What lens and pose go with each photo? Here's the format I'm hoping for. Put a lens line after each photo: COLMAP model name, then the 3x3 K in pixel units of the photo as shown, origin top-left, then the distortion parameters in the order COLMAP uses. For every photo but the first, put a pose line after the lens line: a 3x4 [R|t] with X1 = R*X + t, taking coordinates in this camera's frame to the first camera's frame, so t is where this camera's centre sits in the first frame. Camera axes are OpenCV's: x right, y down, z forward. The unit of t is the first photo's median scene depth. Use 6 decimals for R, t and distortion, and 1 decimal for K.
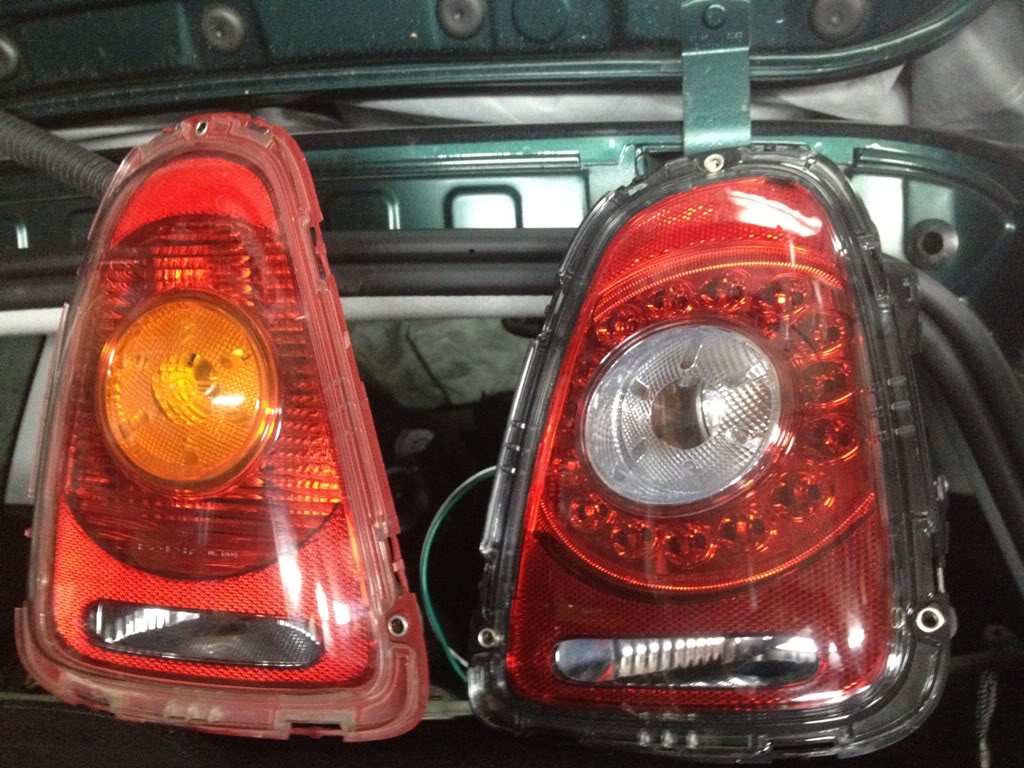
lens RADIAL K [[996.4, 0, 509.8], [0, 996.4, 396.4], [0, 0, 1]] dist [0.047354, -0.008478]
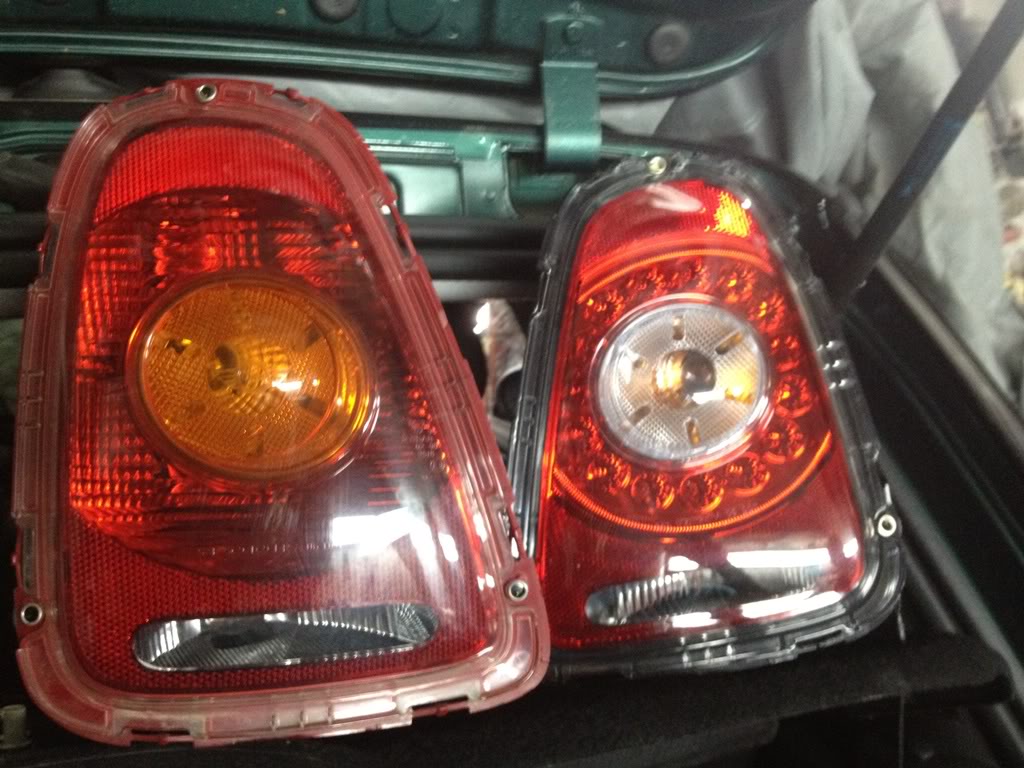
lens RADIAL K [[993.2, 0, 518.7], [0, 993.2, 390.4], [0, 0, 1]] dist [0.071828, -0.125962]
pose [[0.876425, -0.049482, 0.478989, -0.508229], [0.051841, 0.998621, 0.008308, 0.009936], [-0.478739, 0.017550, 0.877782, 0.068624]]
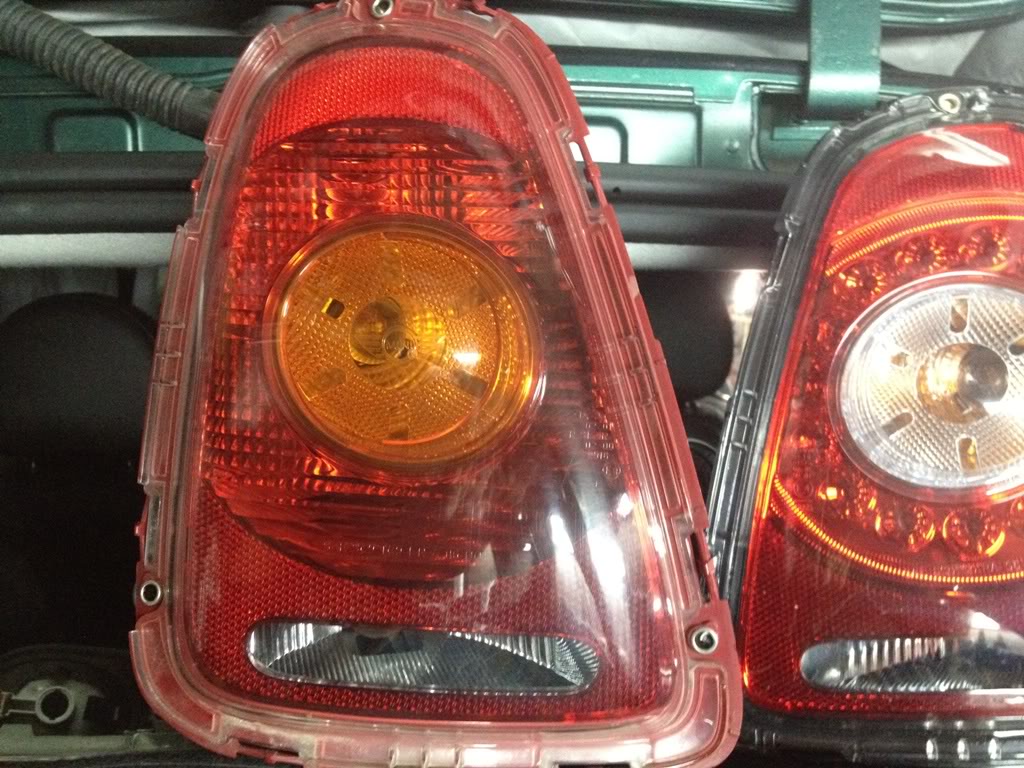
lens RADIAL K [[993.2, 0, 518.7], [0, 993.2, 390.4], [0, 0, 1]] dist [0.071828, -0.125962]
pose [[0.971498, 0.009545, 0.236853, -0.383995], [-0.017531, 0.999346, 0.031632, 0.002303], [-0.236397, -0.034883, 0.971030, 0.213175]]
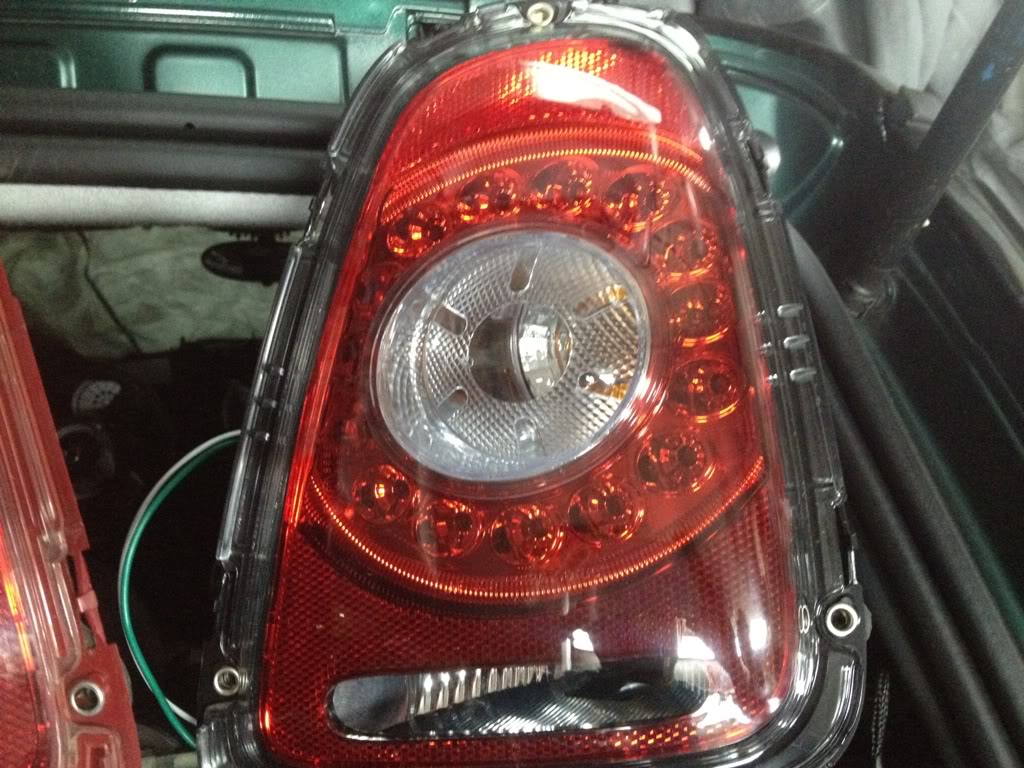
lens RADIAL K [[993.2, 0, 518.7], [0, 993.2, 390.4], [0, 0, 1]] dist [0.071828, -0.125962]
pose [[0.953685, -0.009756, 0.300648, -0.036587], [-0.003191, 0.999090, 0.042542, 0.012797], [-0.300790, -0.041531, 0.952786, 0.292431]]
